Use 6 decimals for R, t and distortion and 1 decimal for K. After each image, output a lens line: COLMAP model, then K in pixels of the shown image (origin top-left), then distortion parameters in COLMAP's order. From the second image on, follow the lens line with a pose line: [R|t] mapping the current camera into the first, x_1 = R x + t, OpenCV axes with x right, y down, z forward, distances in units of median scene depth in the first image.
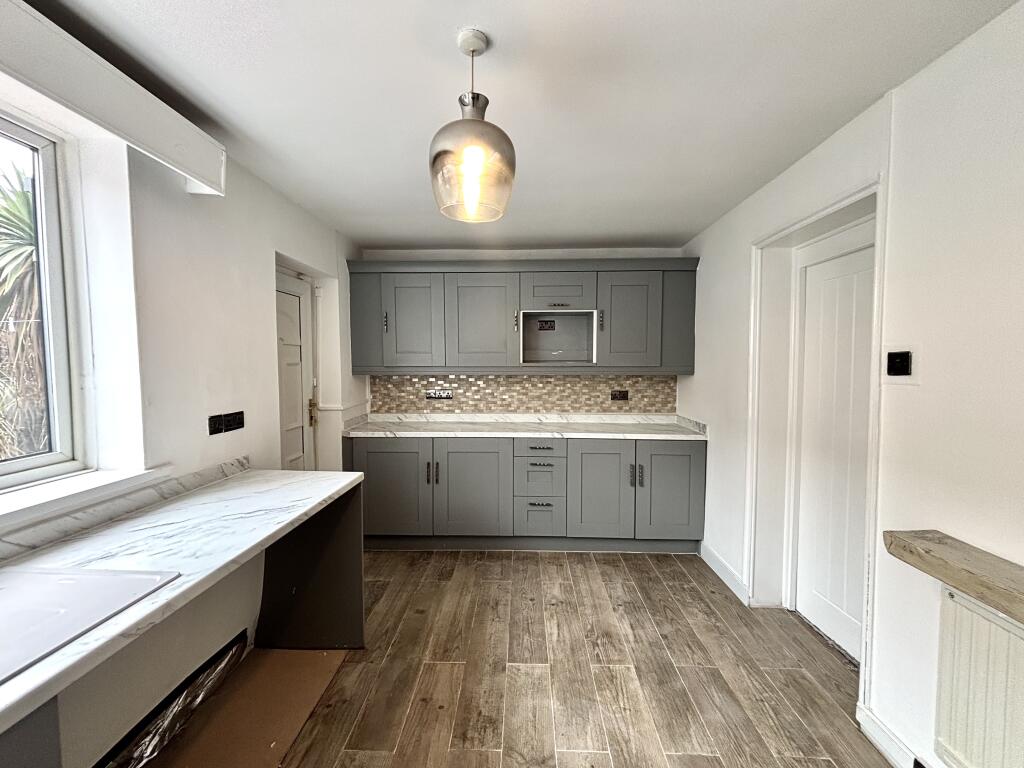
lens RADIAL K [[416.9, 0, 505.6], [0, 416.9, 382.6], [0, 0, 1]] dist [-0.000432, -0.000327]
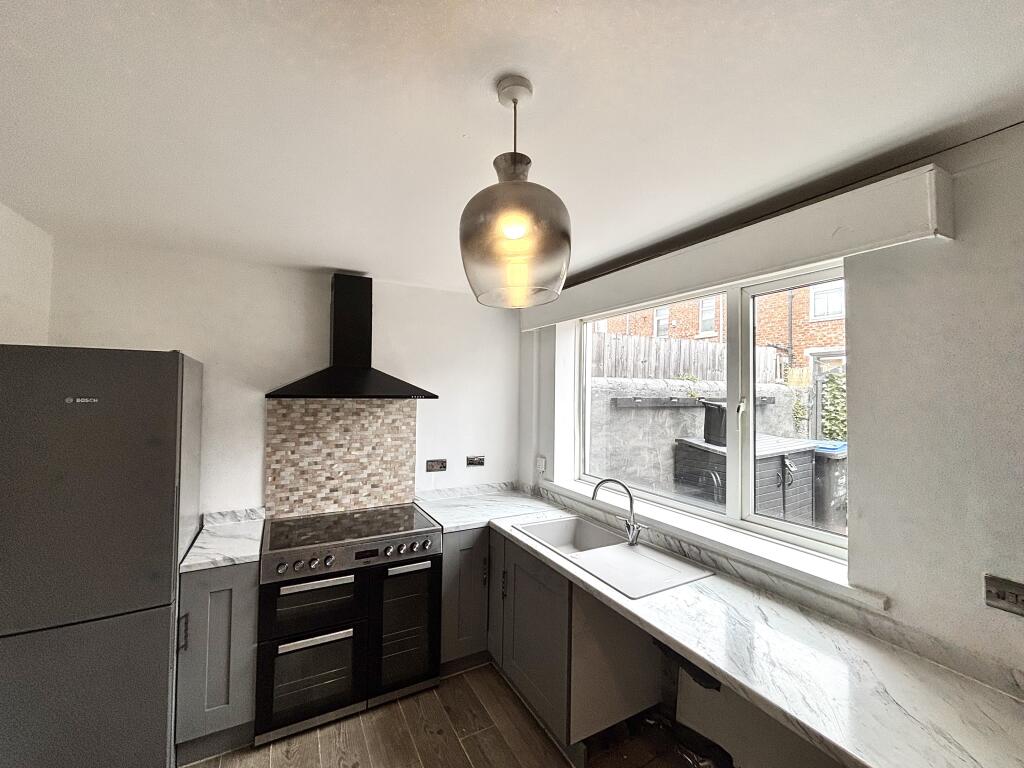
lens RADIAL K [[416.9, 0, 505.6], [0, 416.9, 382.6], [0, 0, 1]] dist [-0.000432, -0.000327]
pose [[-0.862250, -0.023869, -0.505920, 0.287431], [-0.039591, 0.999009, 0.020343, -0.245115], [0.504933, 0.037571, -0.862340, 1.549457]]
